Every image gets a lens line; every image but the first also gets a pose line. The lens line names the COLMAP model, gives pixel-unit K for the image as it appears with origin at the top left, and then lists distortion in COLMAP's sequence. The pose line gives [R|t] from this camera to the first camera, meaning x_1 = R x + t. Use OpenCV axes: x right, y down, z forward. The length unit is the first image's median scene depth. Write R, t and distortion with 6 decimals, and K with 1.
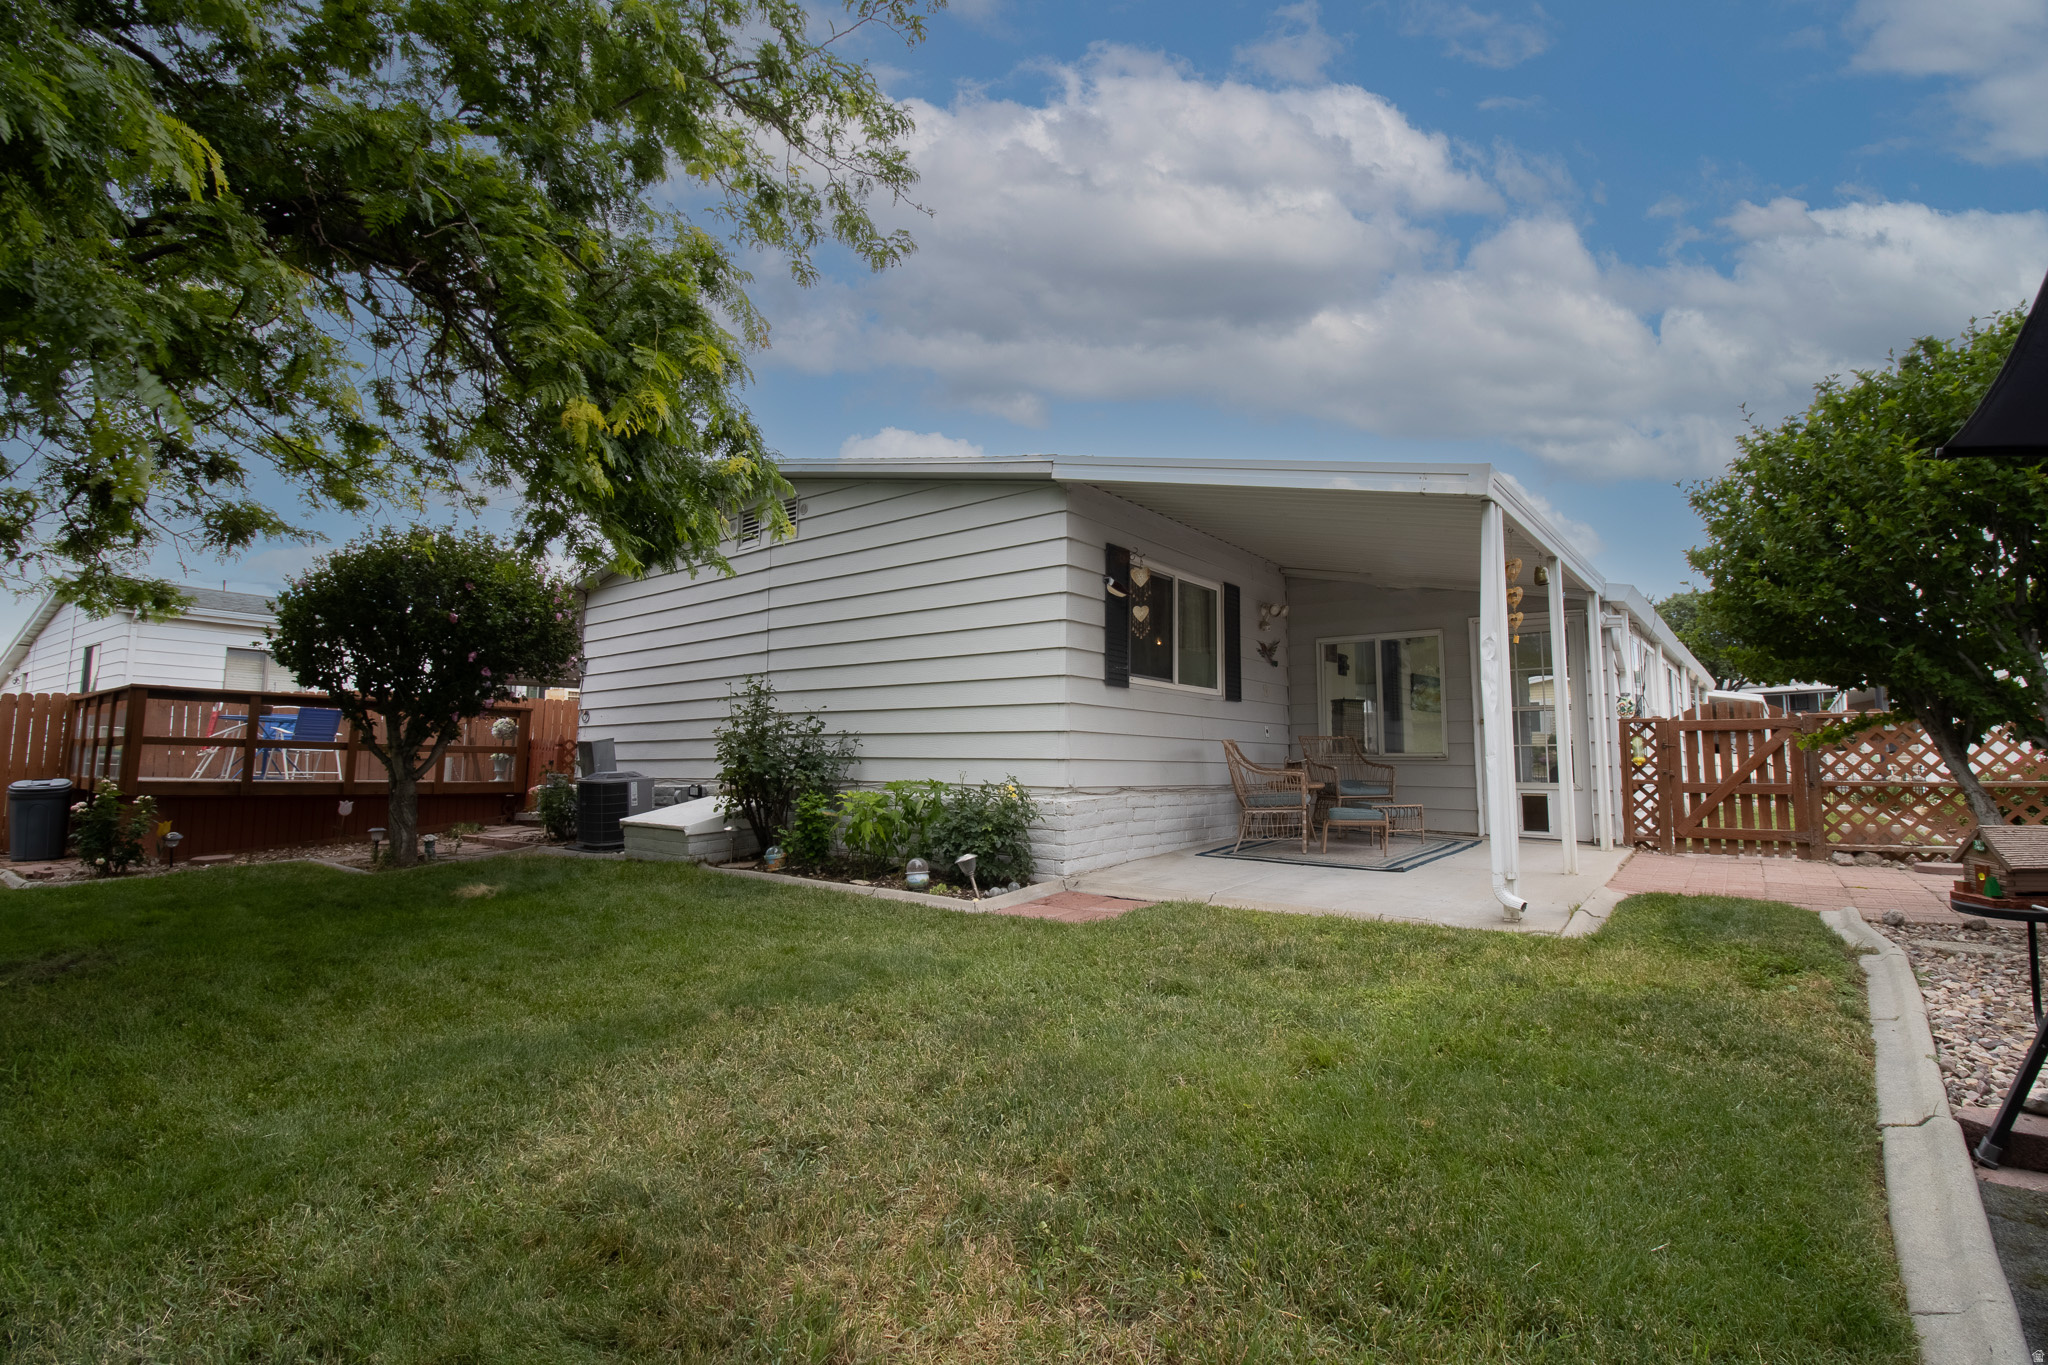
lens RADIAL K [[946.8, 0, 1030.7], [0, 946.8, 671.6], [0, 0, 1]] dist [0.002775, -0.016644]
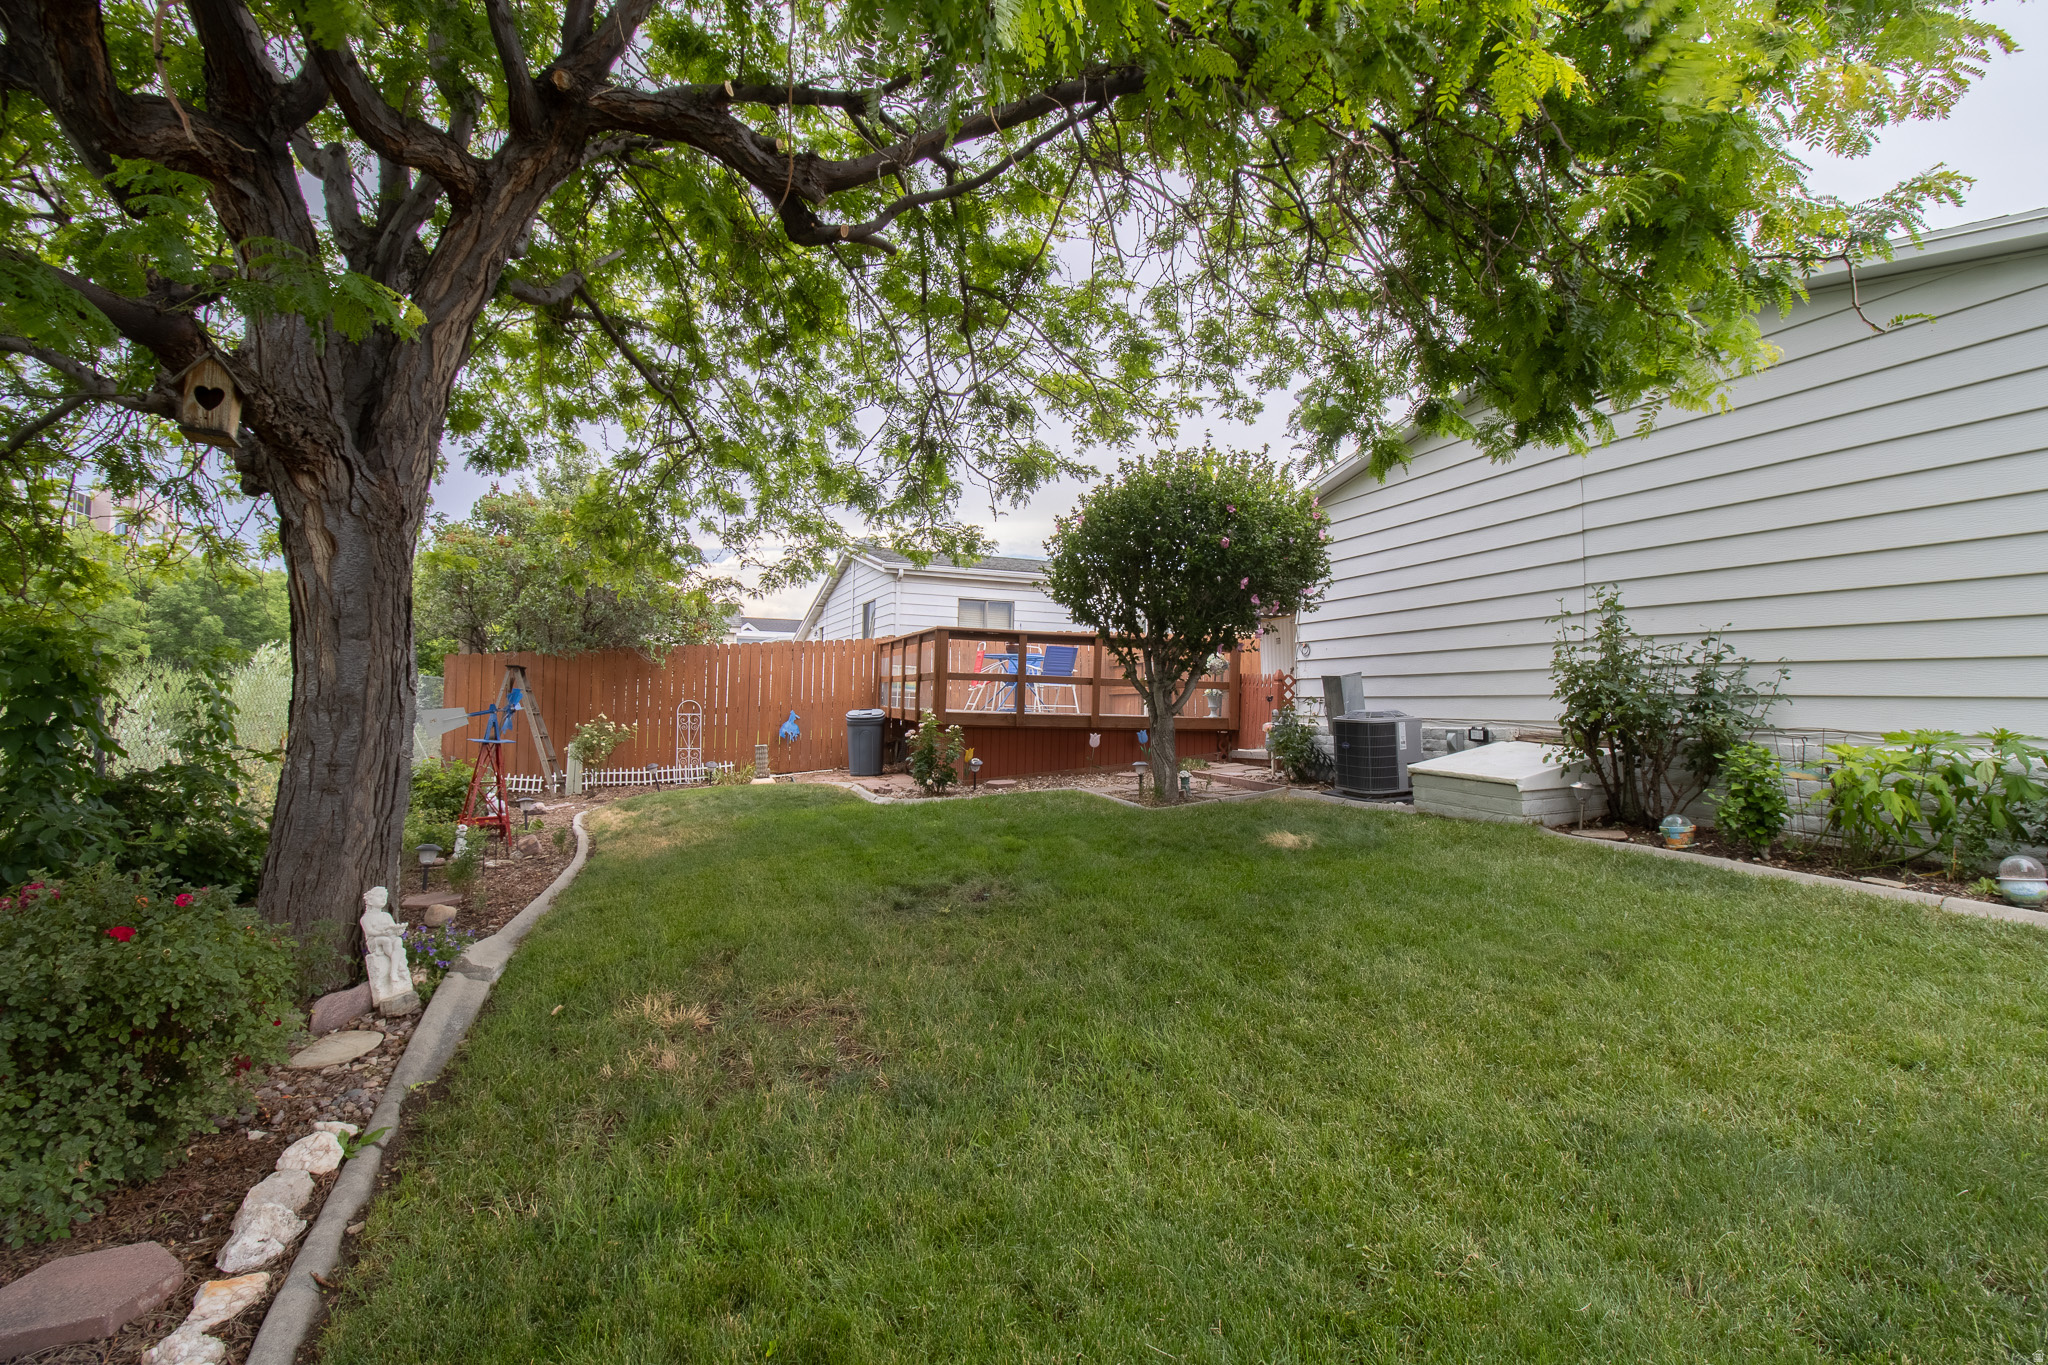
lens RADIAL K [[972.6, 0, 1024.8], [0, 972.6, 670.6], [0, 0, 1]] dist [0.003688, -0.014930]
pose [[0.828134, -0.006220, -0.560496, -0.233327], [0.041897, 0.997828, 0.050830, 0.011935], [0.558963, -0.065577, 0.826596, 0.091088]]
